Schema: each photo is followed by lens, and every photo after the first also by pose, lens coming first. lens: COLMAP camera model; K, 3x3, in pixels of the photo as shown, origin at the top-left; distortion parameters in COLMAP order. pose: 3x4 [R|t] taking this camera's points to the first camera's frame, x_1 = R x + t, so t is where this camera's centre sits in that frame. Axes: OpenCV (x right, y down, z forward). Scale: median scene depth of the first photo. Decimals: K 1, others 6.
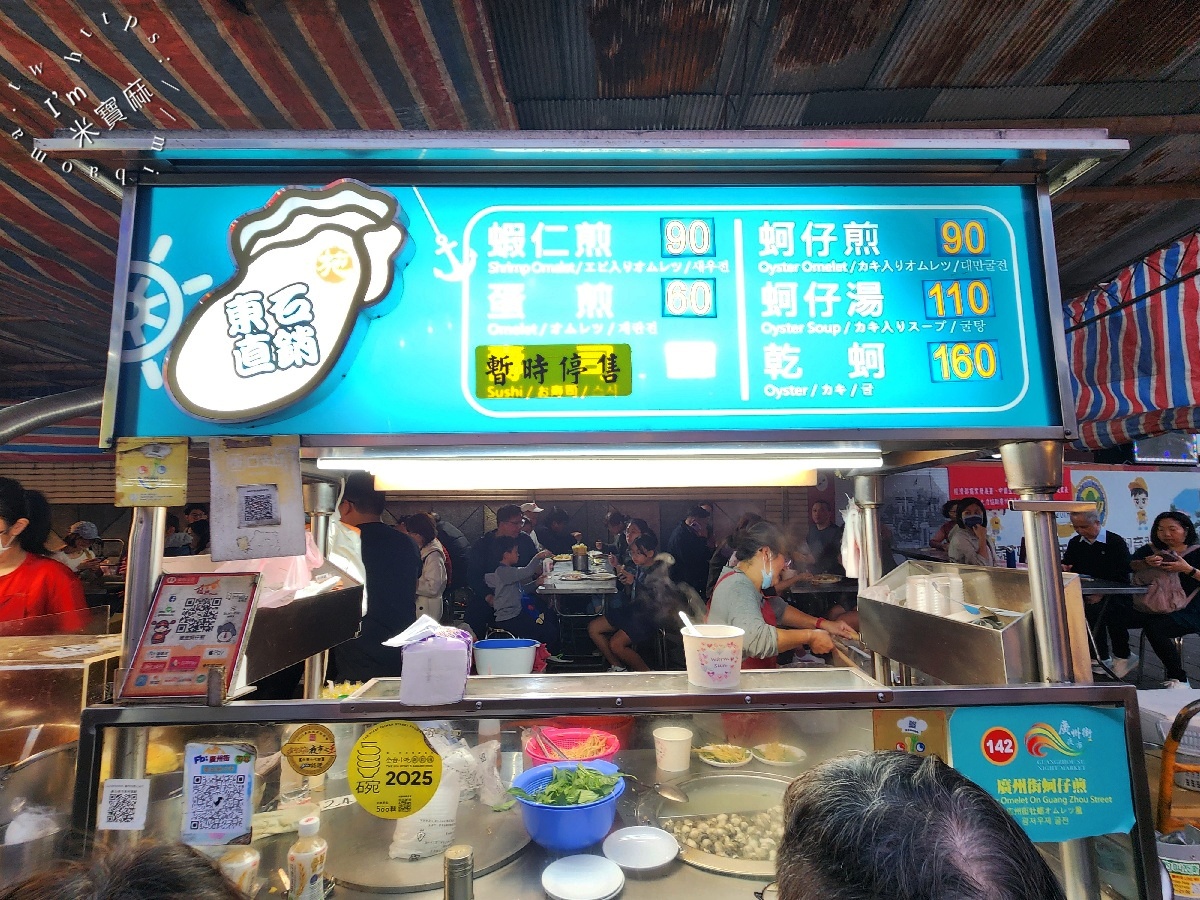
lens RADIAL K [[628.1, 0, 592.5], [0, 628.1, 455.4], [0, 0, 1]] dist [0.002069, -0.000098]
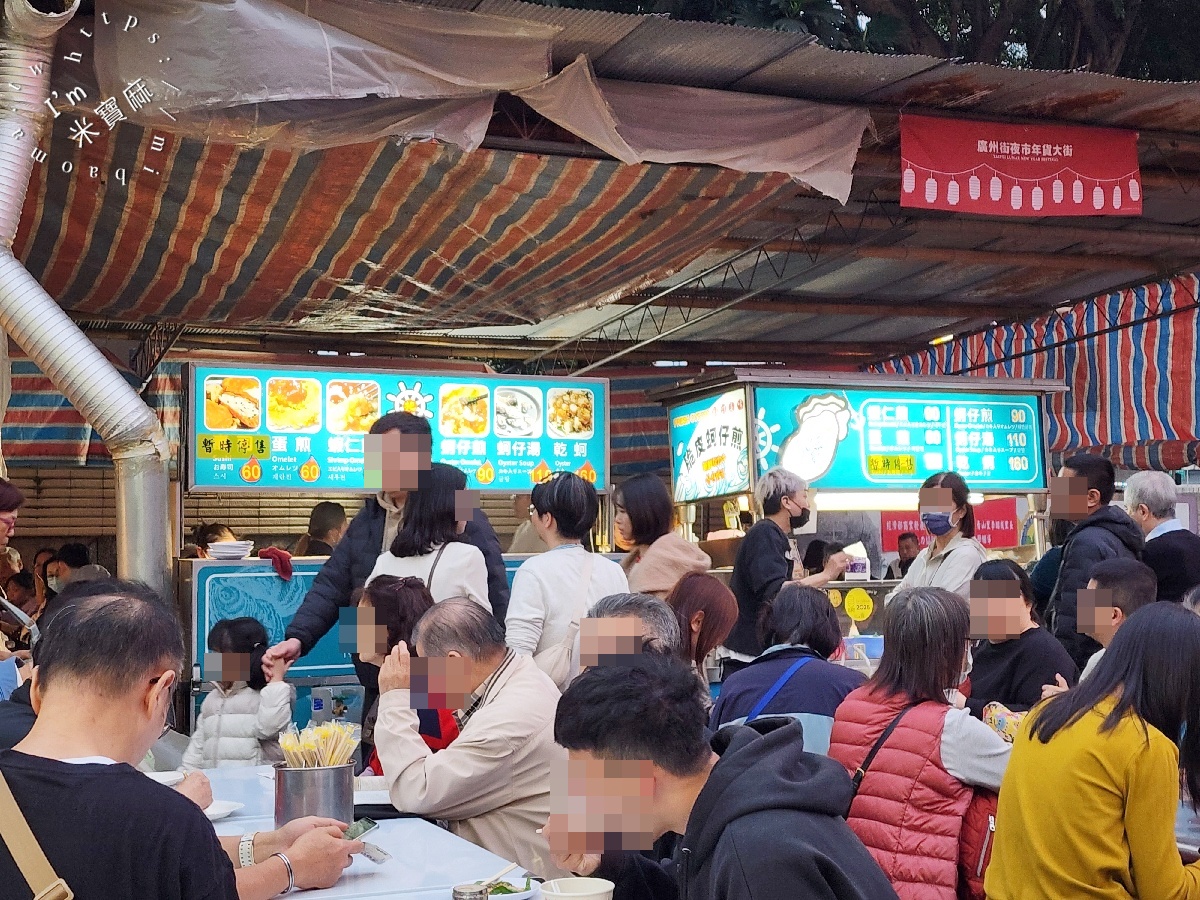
lens RADIAL K [[1679.8, 0, 596.3], [0, 1679.8, 457.9], [0, 0, 1]] dist [0.116494, 0.000000]
pose [[0.913272, 0.021150, 0.406801, -3.970460], [-0.025155, 0.999673, 0.004500, -0.158696], [-0.406573, -0.014343, 0.913506, -4.841669]]
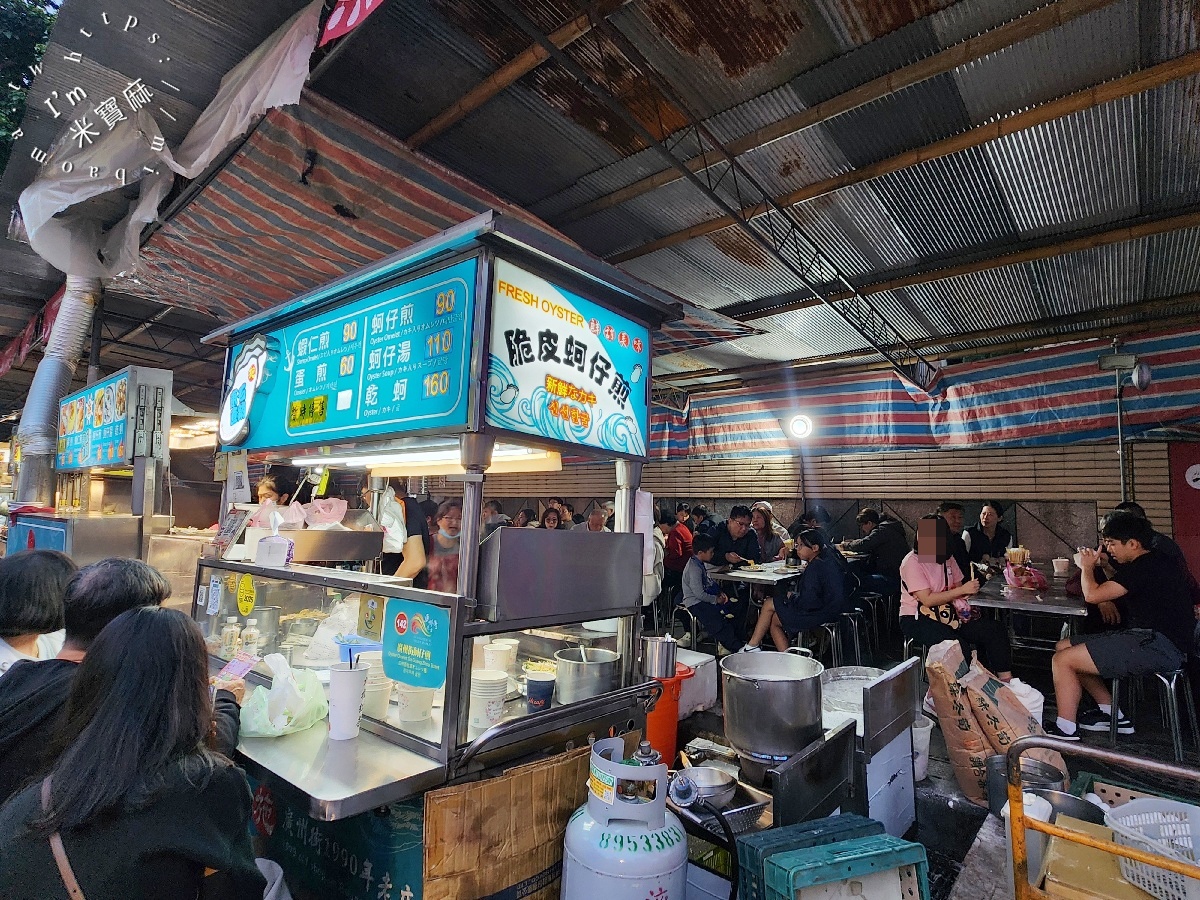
lens RADIAL K [[628.1, 0, 591.4], [0, 628.1, 448.3], [0, 0, 1]] dist [0.002069, -0.000098]
pose [[0.762041, -0.039876, -0.646300, 1.840934], [0.029148, 0.999203, -0.027283, 0.060026], [0.646873, 0.001953, 0.762596, 0.068743]]
